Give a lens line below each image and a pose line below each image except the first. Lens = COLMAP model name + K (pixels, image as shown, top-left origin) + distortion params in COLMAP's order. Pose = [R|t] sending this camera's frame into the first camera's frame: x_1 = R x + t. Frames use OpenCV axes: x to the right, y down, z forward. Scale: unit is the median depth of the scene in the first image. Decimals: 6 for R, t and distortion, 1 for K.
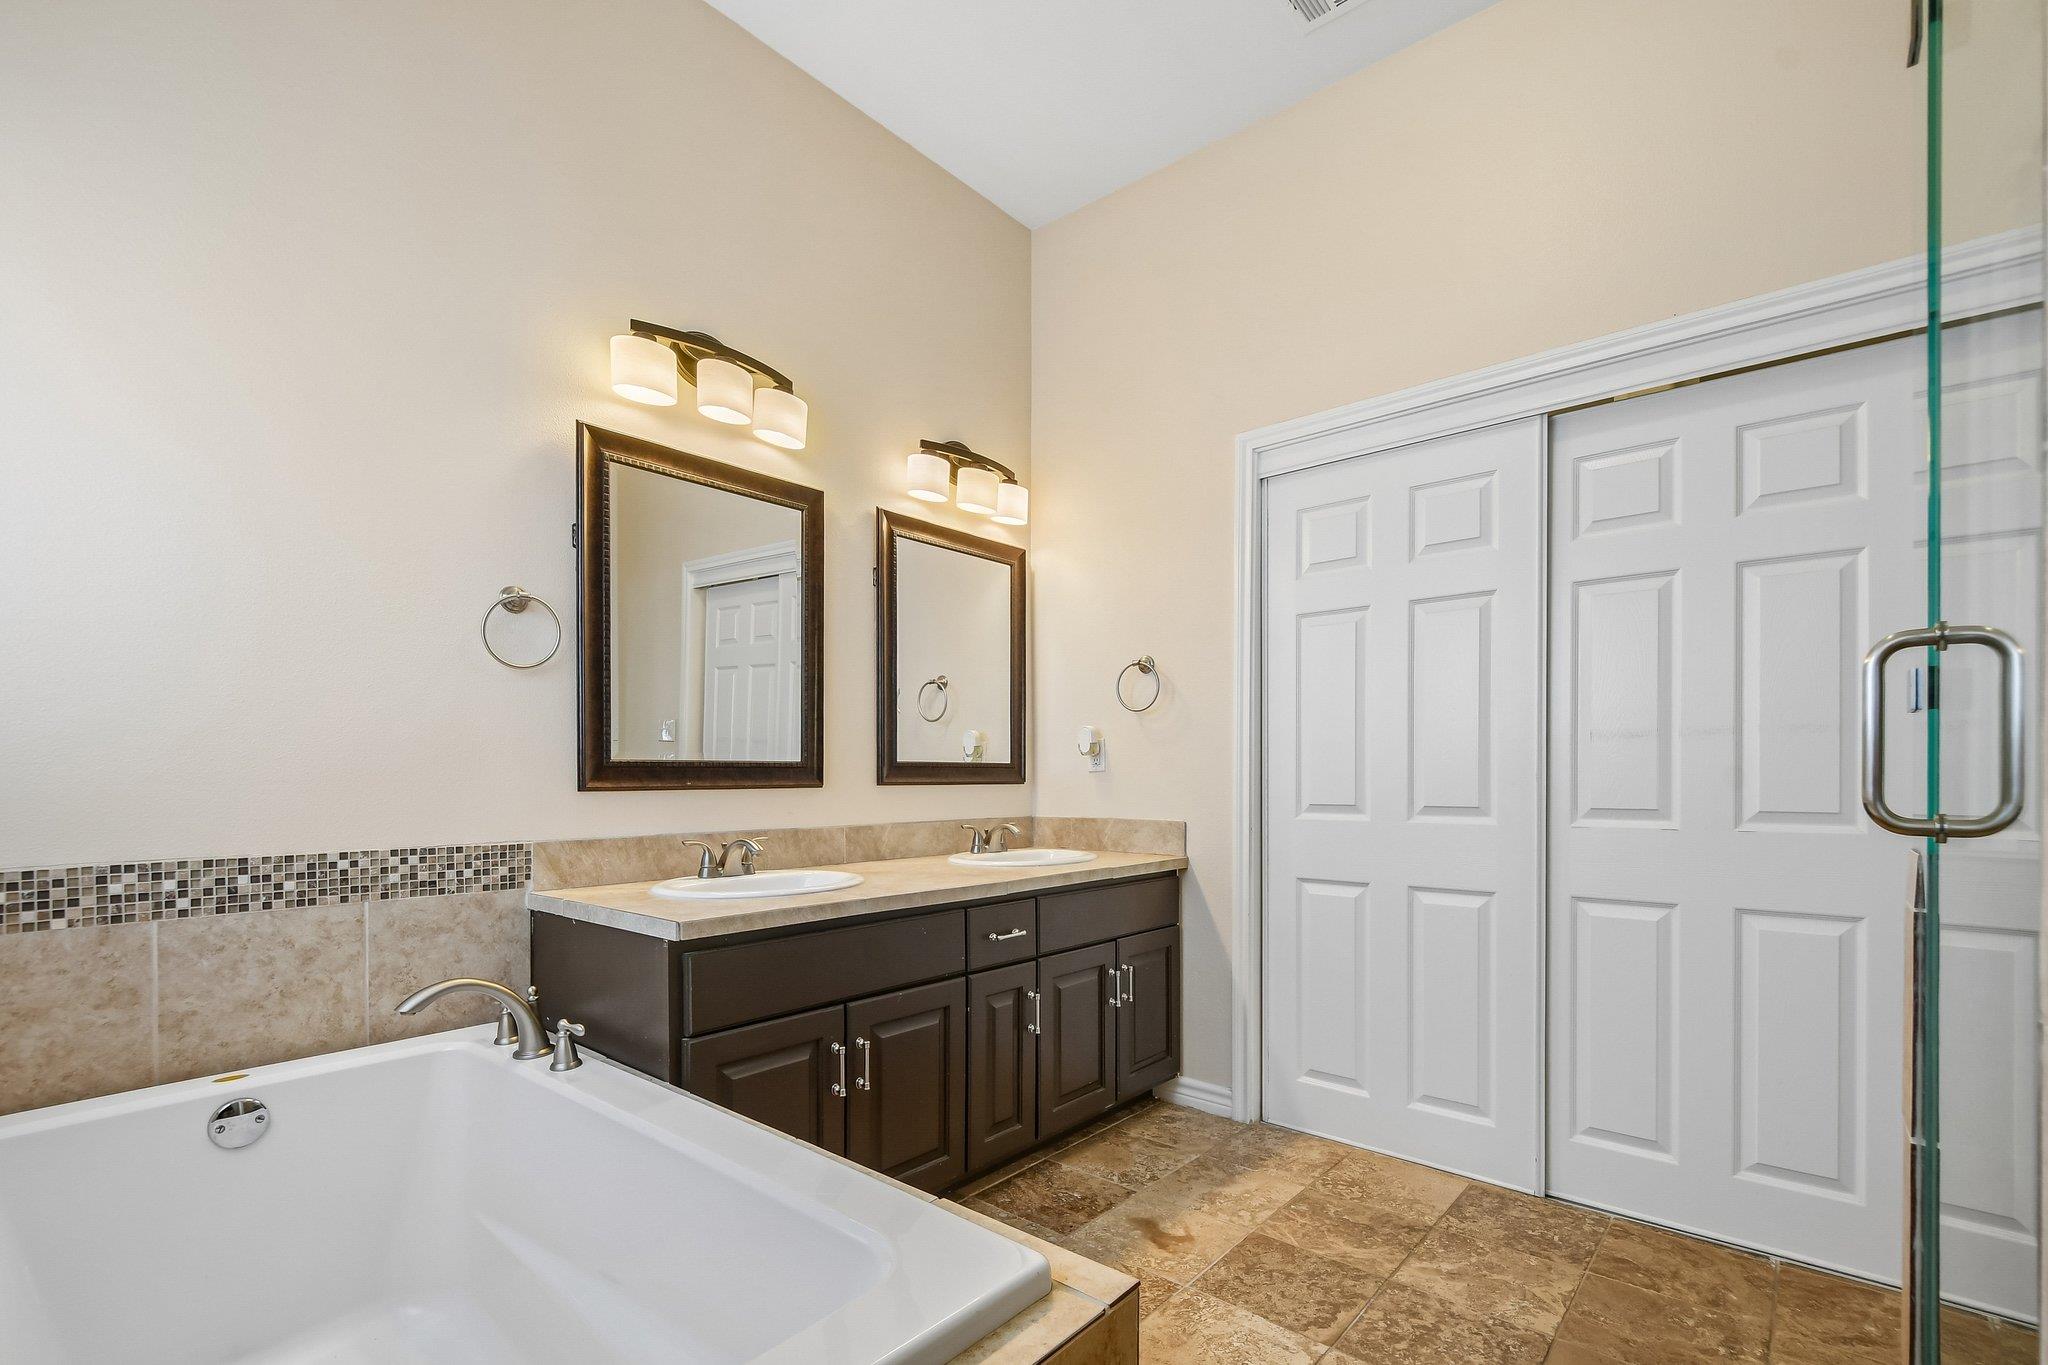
lens RADIAL K [[884.5, 0, 1013.9], [0, 884.5, 777.1], [0, 0, 1]] dist [0.003197, 0.000175]
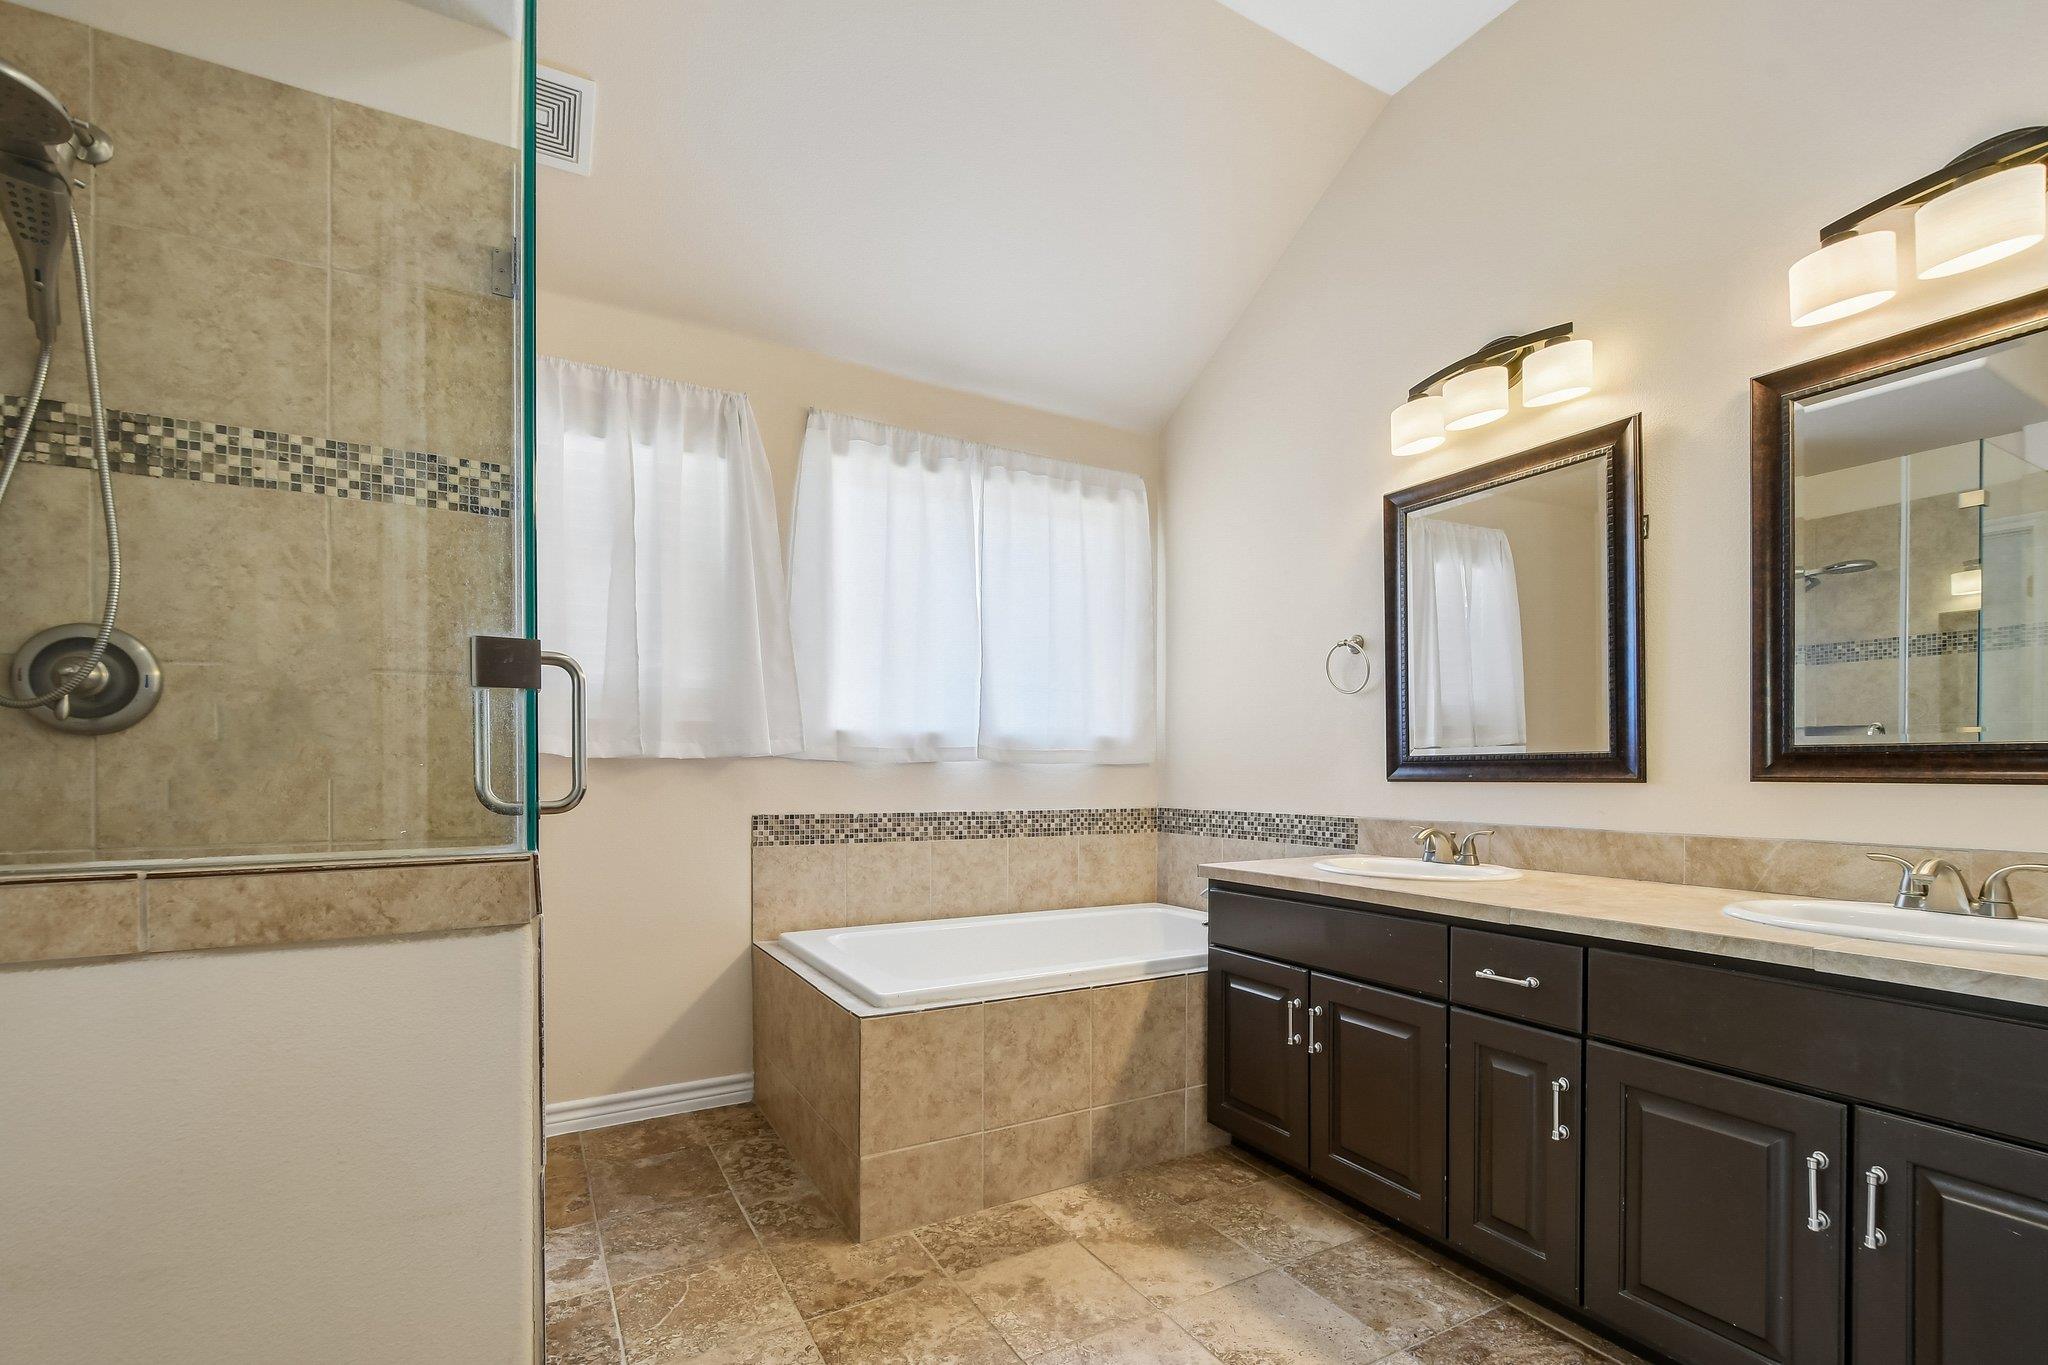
lens RADIAL K [[912.0, 0, 1019.2], [0, 912.0, 764.2], [0, 0, 1]] dist [-0.001719, 0.000201]
pose [[-0.312652, -0.001016, -0.949867, 0.768014], [0.008389, 0.999957, -0.003831, -0.007208], [0.949831, -0.009166, -0.312630, 0.740017]]
